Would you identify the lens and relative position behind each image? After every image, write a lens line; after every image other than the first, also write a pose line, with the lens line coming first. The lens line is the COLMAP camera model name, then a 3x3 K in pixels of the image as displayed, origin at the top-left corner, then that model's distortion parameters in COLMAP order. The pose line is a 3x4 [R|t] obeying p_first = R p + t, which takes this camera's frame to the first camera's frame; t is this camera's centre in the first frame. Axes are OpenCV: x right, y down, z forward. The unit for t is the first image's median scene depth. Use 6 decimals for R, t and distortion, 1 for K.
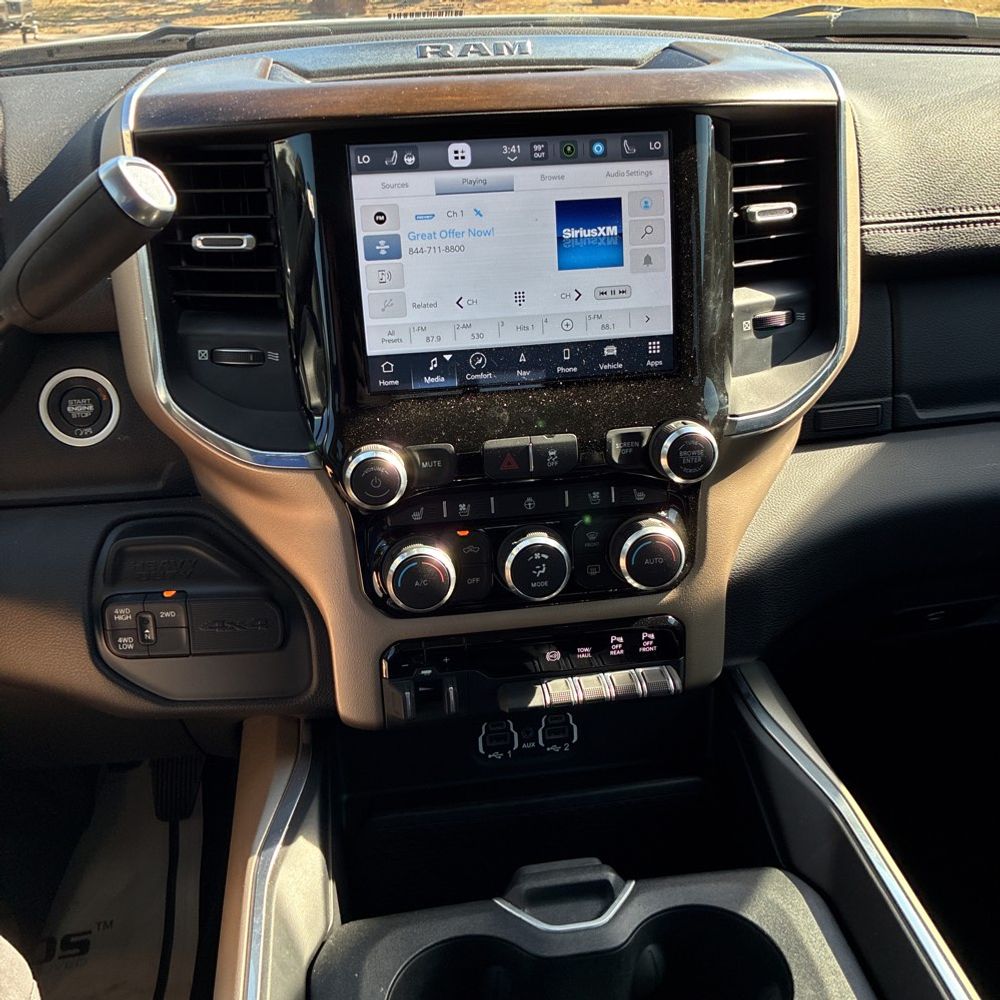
lens RADIAL K [[1008.3, 0, 501.0], [0, 1008.3, 504.7], [0, 0, 1]] dist [0.029396, -0.009850]
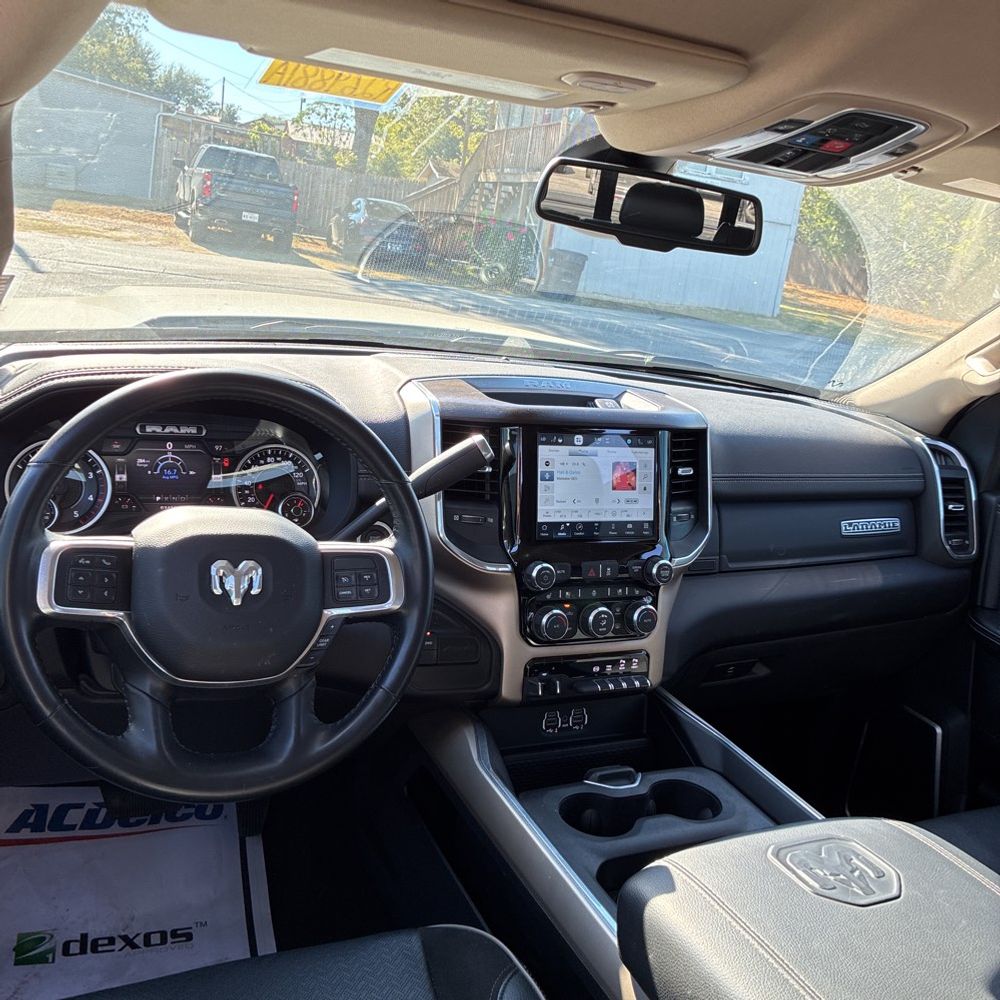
lens RADIAL K [[1008.3, 0, 501.0], [0, 1008.3, 504.7], [0, 0, 1]] dist [0.029396, -0.009850]
pose [[0.942071, 0.060926, 0.329833, -0.927155], [0.005082, 0.980659, -0.195660, 0.246107], [-0.335375, 0.186002, 0.923541, -1.021778]]
